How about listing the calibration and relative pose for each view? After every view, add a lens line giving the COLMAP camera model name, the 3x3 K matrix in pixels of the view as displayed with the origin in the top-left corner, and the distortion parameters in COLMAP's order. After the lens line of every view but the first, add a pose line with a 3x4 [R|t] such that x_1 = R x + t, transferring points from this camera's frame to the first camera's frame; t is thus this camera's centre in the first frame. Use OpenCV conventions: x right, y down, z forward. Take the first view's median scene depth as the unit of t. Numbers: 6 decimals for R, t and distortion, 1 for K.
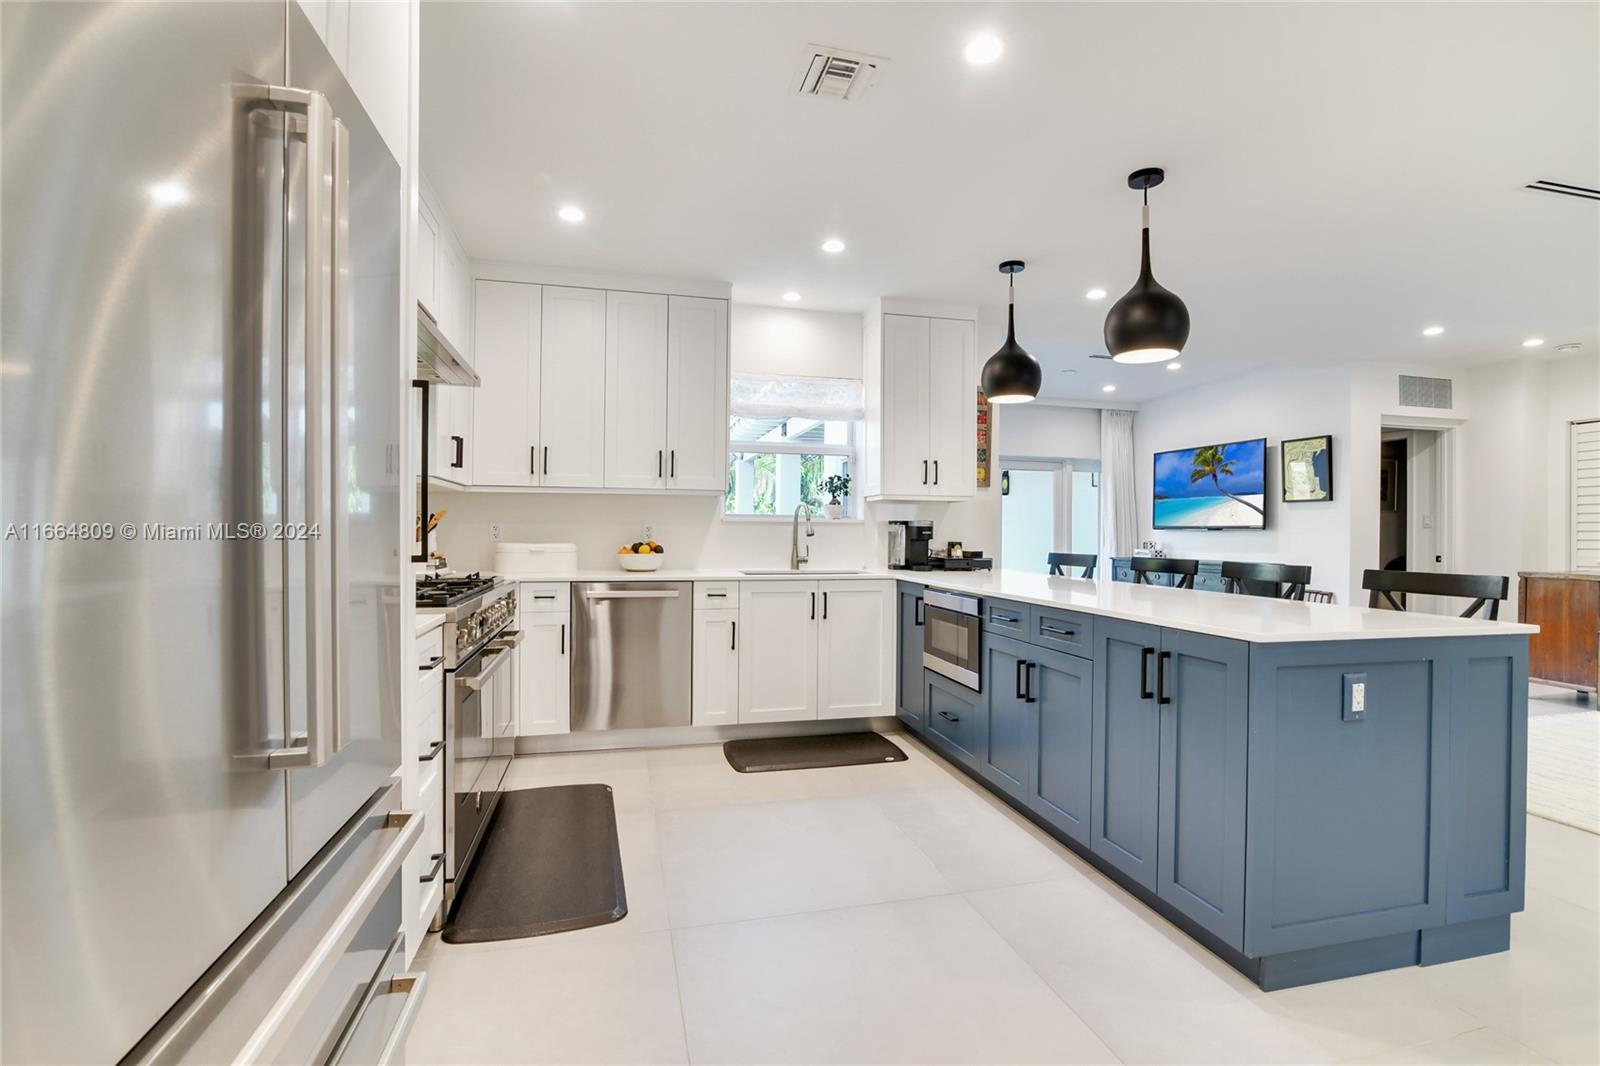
lens RADIAL K [[749.2, 0, 800.0], [0, 749.2, 528.1], [0, 0, 1]] dist [-0.000590, -0.000073]
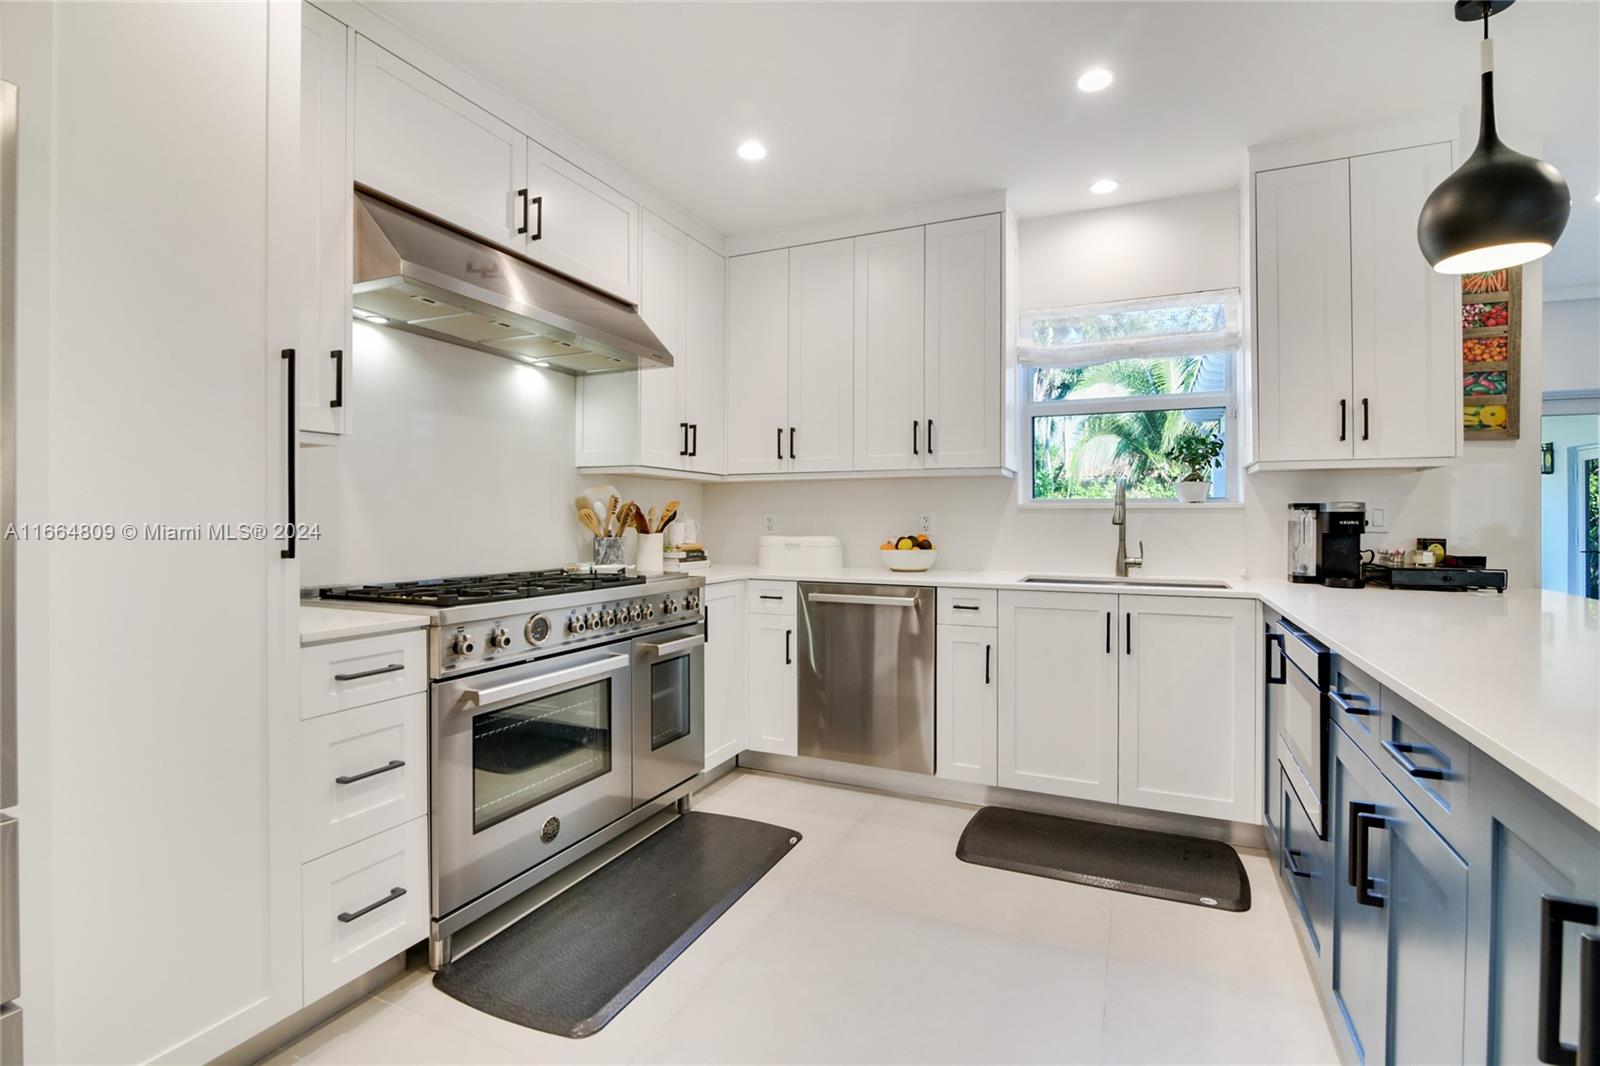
lens RADIAL K [[744.8, 0, 805.5], [0, 744.8, 515.6], [0, 0, 1]] dist [-0.006298, -0.000875]
pose [[0.786457, -0.009939, -0.617565, 0.204457], [0.005961, 0.999946, -0.008502, 0.003219], [0.617616, 0.003005, 0.786474, 0.292195]]
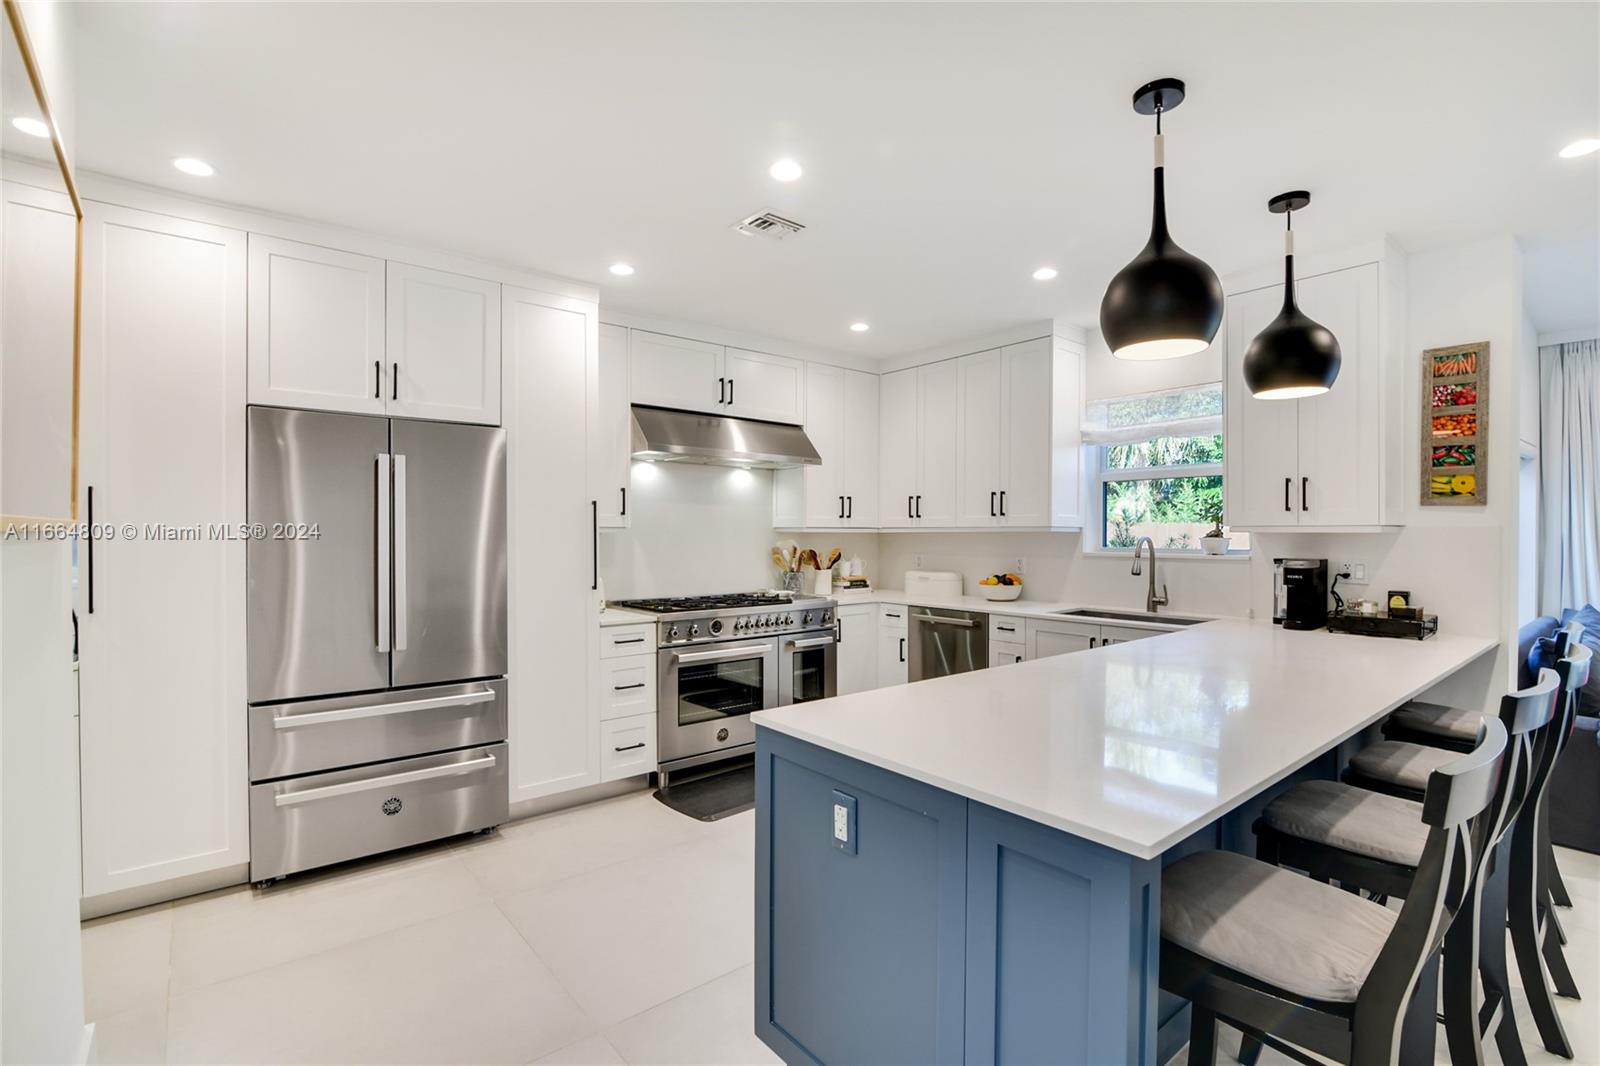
lens RADIAL K [[734.4, 0, 800.0], [0, 734.4, 533.0], [0, 0, 1]] dist [-0.002696, -0.000257]
pose [[0.430386, -0.008500, -0.902605, 0.640888], [0.007626, 0.999954, -0.005781, -0.038121], [0.902613, -0.004395, 0.430431, 0.271953]]
